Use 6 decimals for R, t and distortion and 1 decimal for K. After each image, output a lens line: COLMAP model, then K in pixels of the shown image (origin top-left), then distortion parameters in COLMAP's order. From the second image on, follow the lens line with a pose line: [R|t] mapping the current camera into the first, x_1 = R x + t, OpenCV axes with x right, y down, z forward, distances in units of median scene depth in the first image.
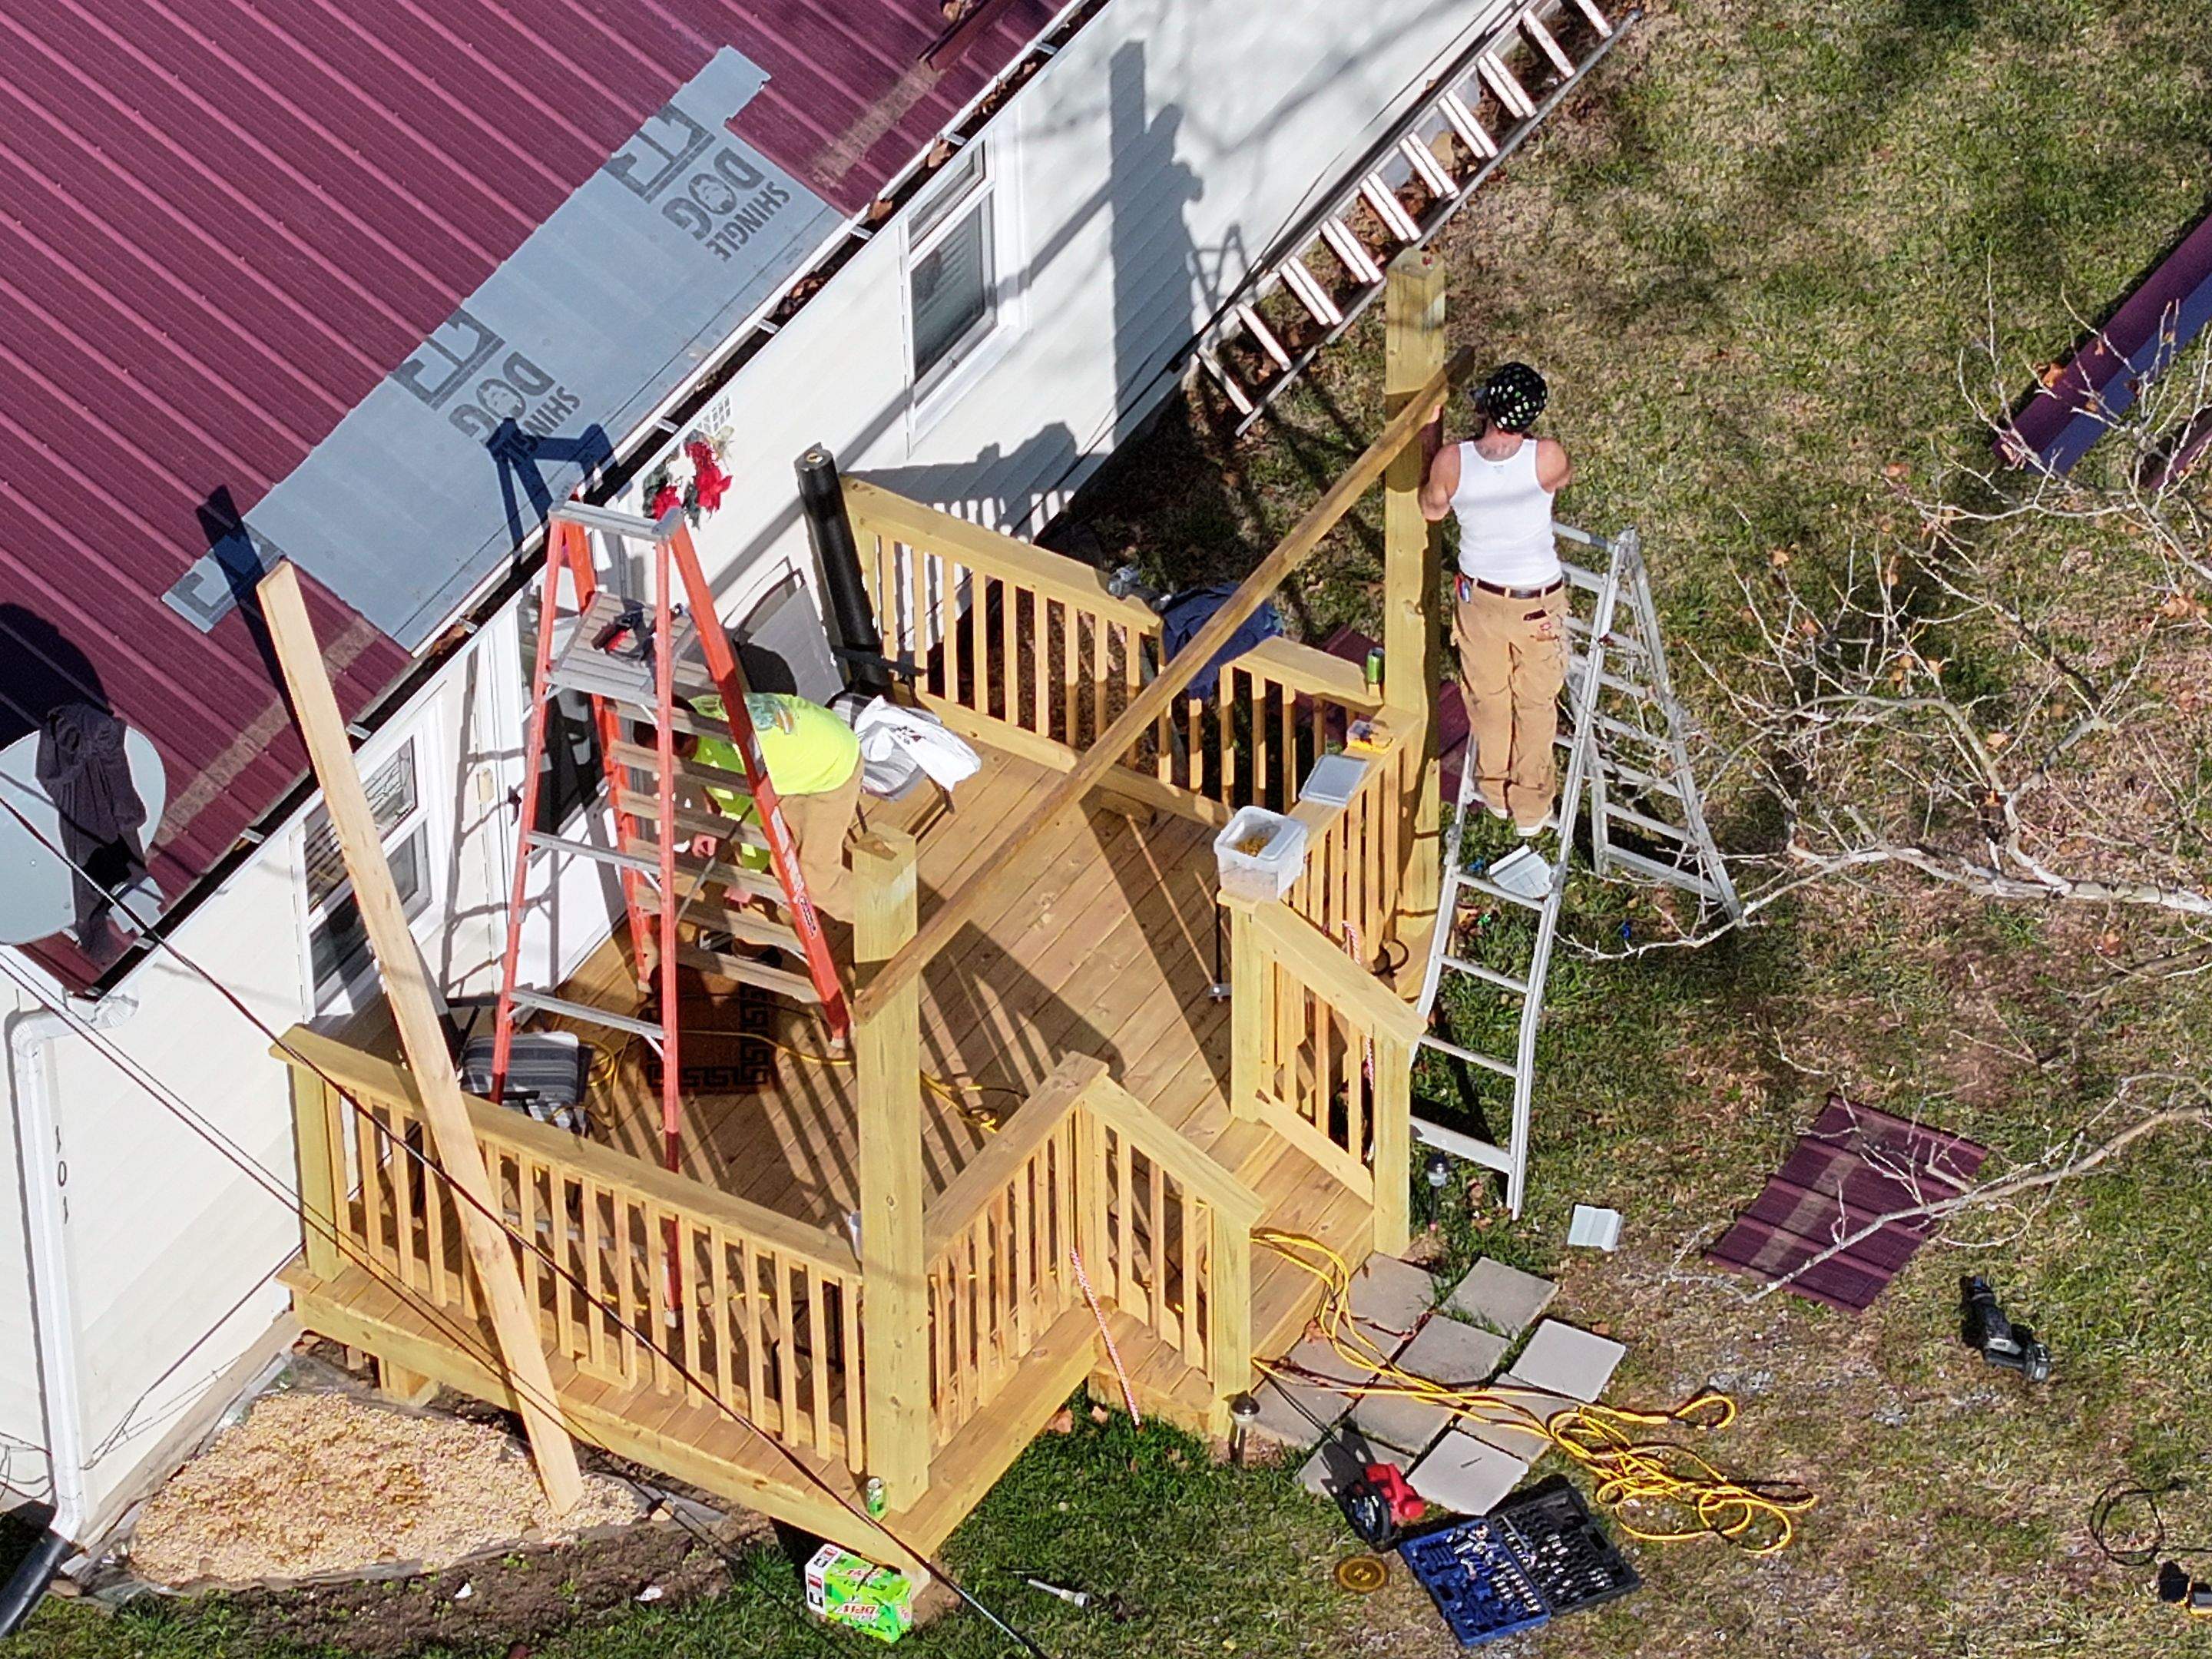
lens RADIAL K [[10390.4, 0, 1106.0], [0, 10390.4, 829.5], [0, 0, 1]] dist [-0.172499, -3.478126]
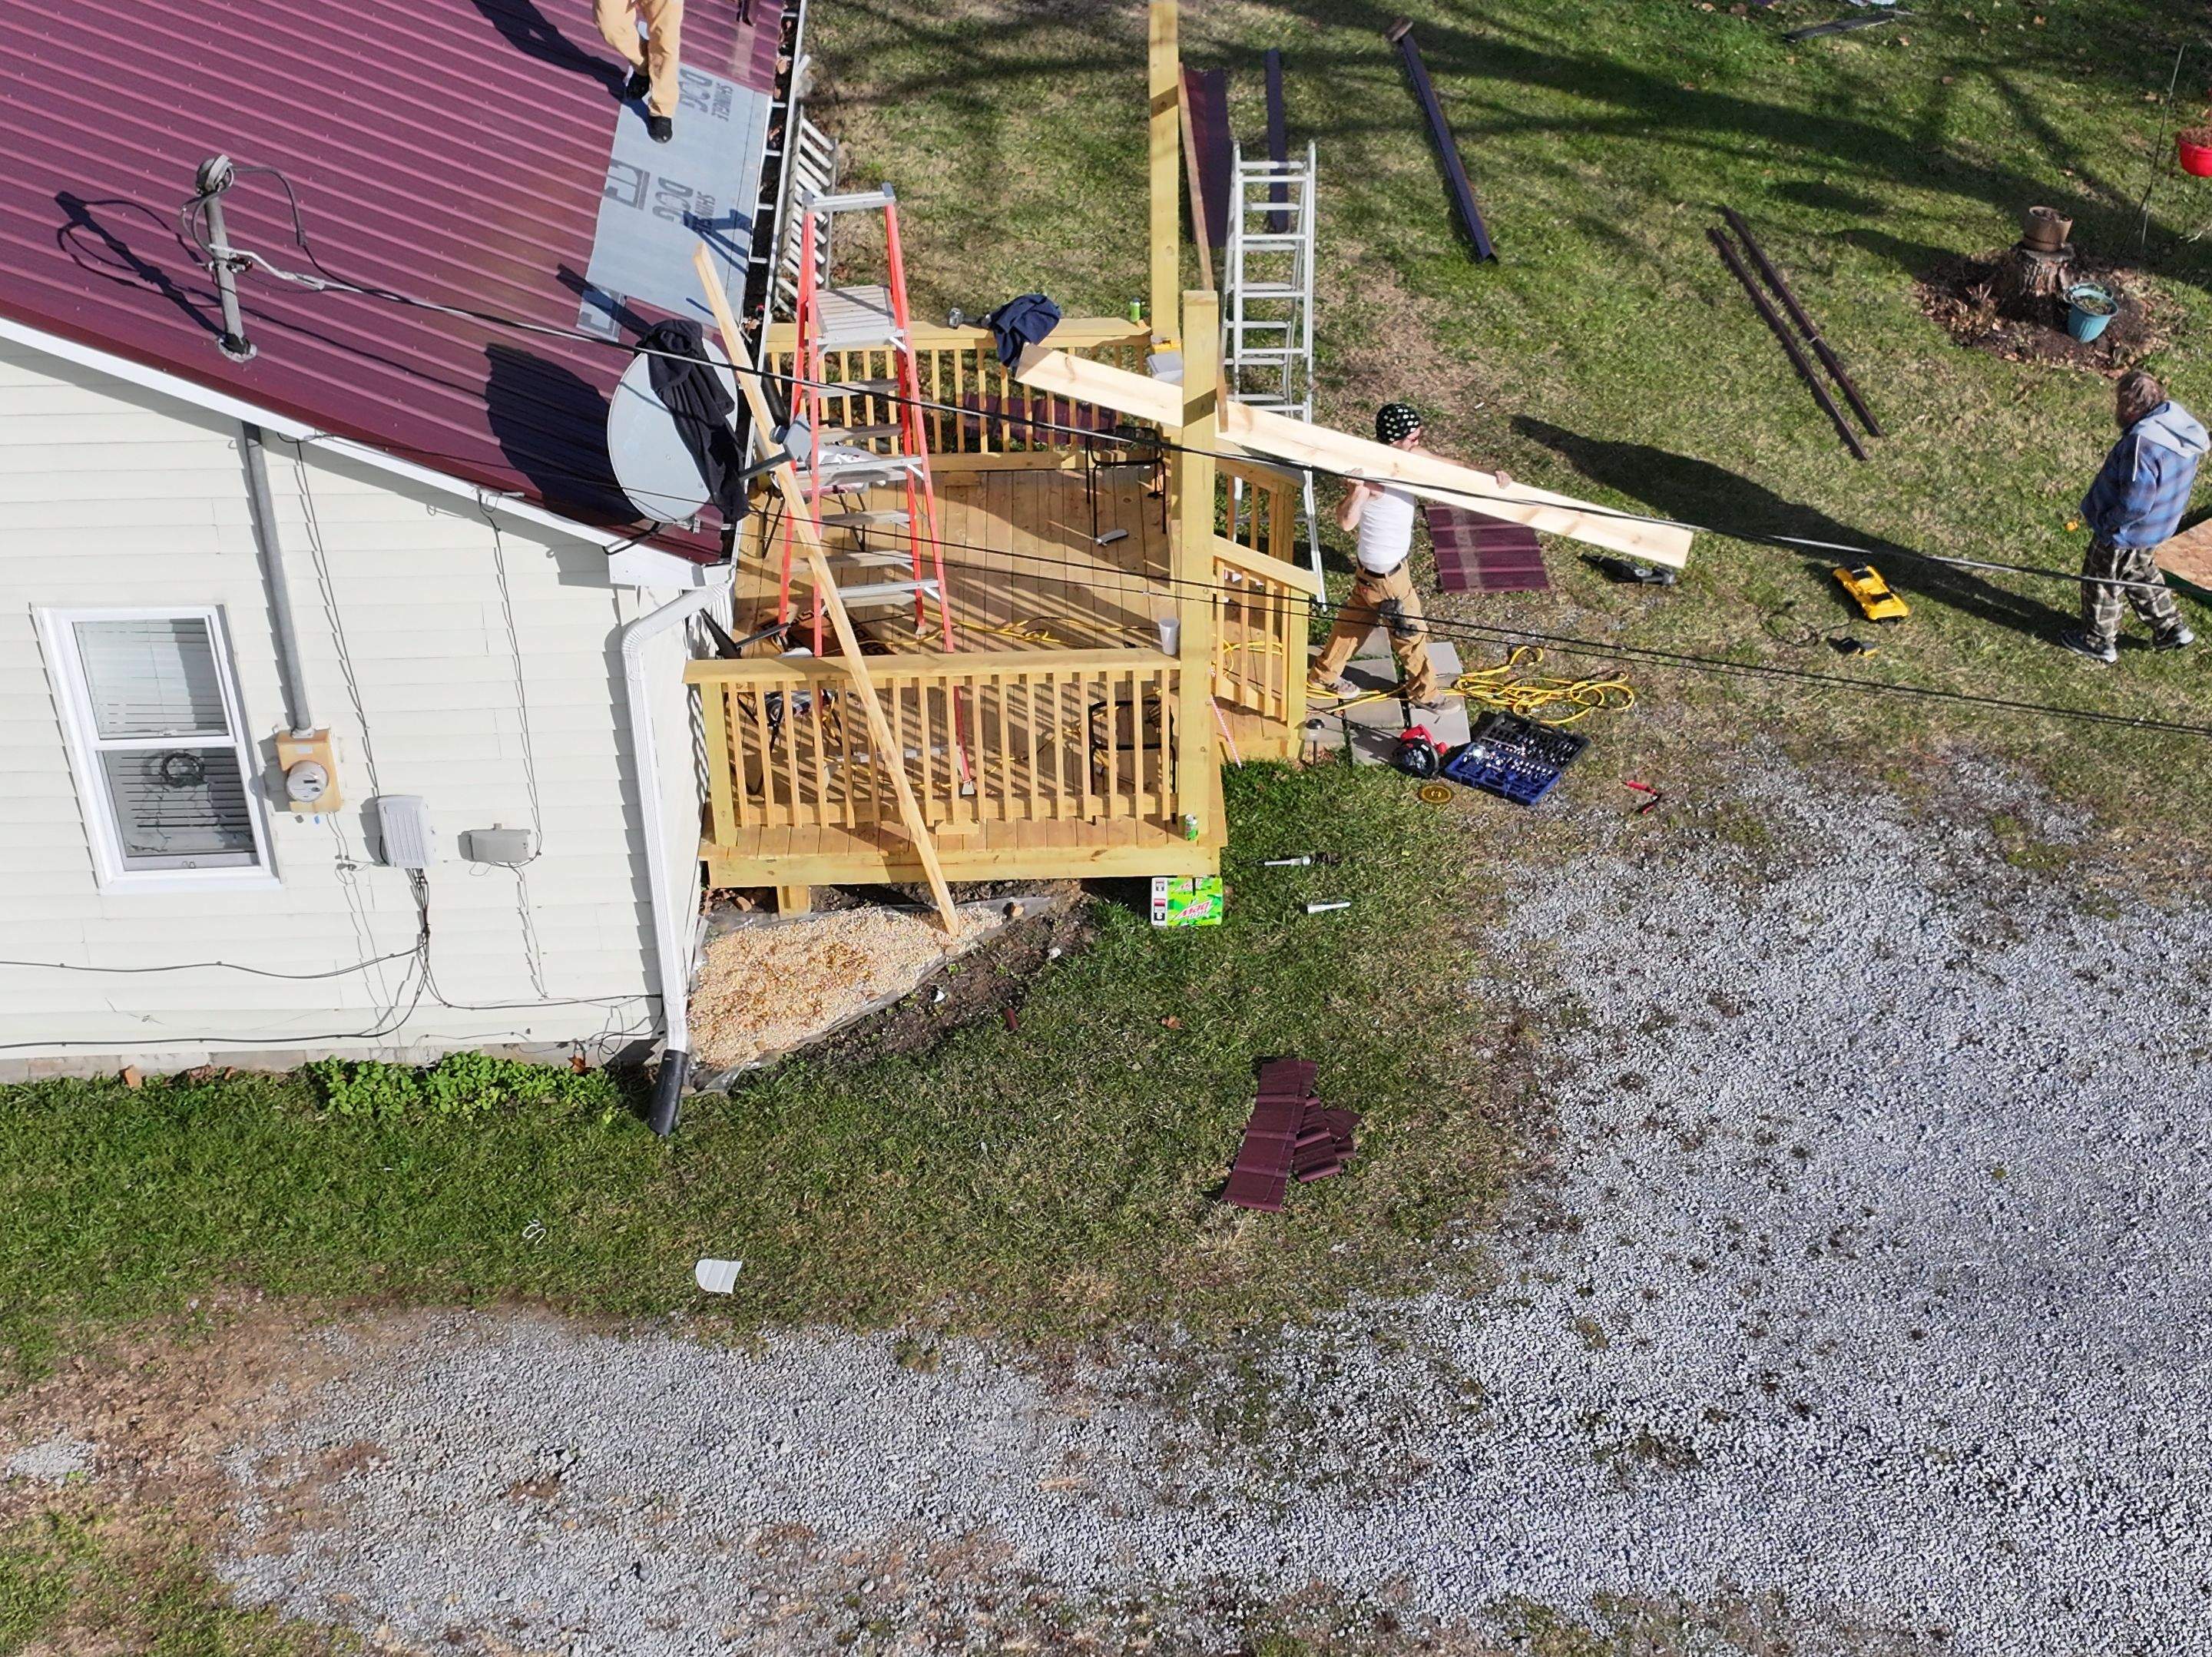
lens RADIAL K [[3171.8, 0, 1106.0], [0, 3171.8, 828.5], [0, 0, 1]] dist [0.017422, -0.020097]
pose [[0.847308, -0.310565, 0.430834, -0.221494], [0.341551, 0.939846, 0.005764, 0.056981], [-0.406708, 0.142268, 0.902413, 0.593471]]
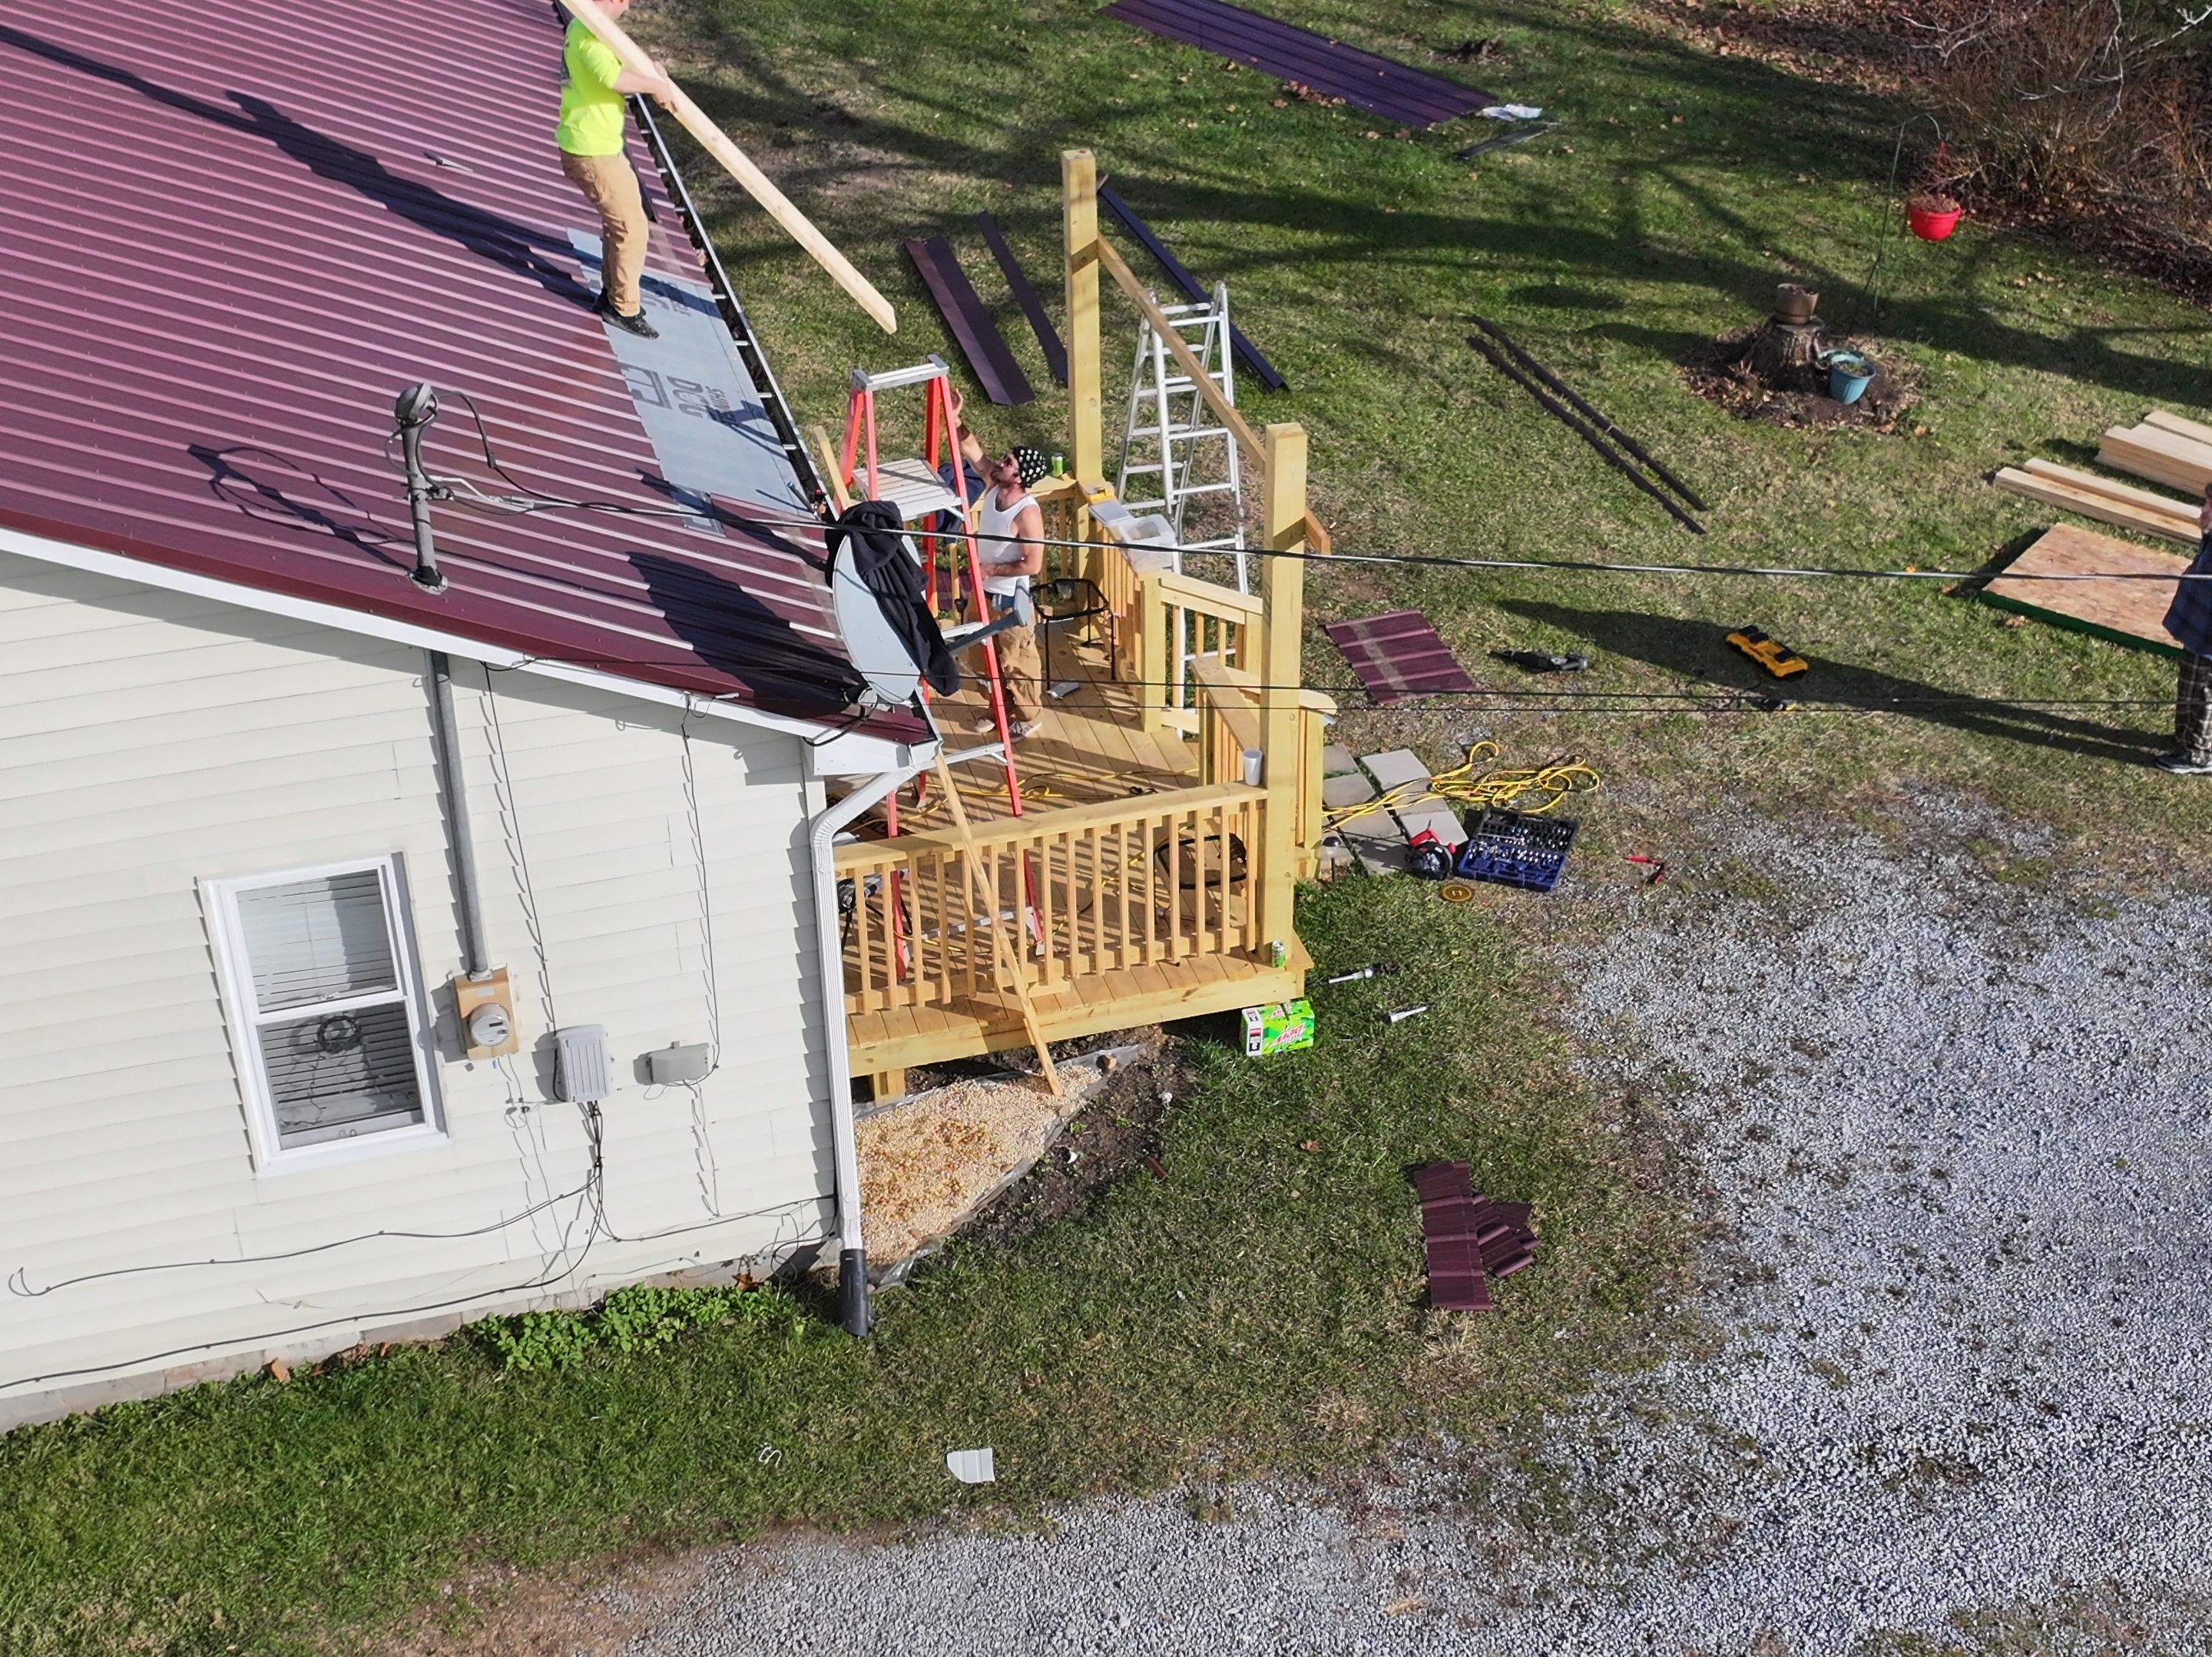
lens RADIAL K [[3171.8, 0, 1106.0], [0, 3171.8, 828.5], [0, 0, 1]] dist [0.017422, -0.020097]
pose [[0.695345, -0.390837, 0.603110, -0.299744], [0.465528, 0.884287, 0.036327, 0.020513], [-0.547521, 0.255505, 0.796830, 0.640346]]
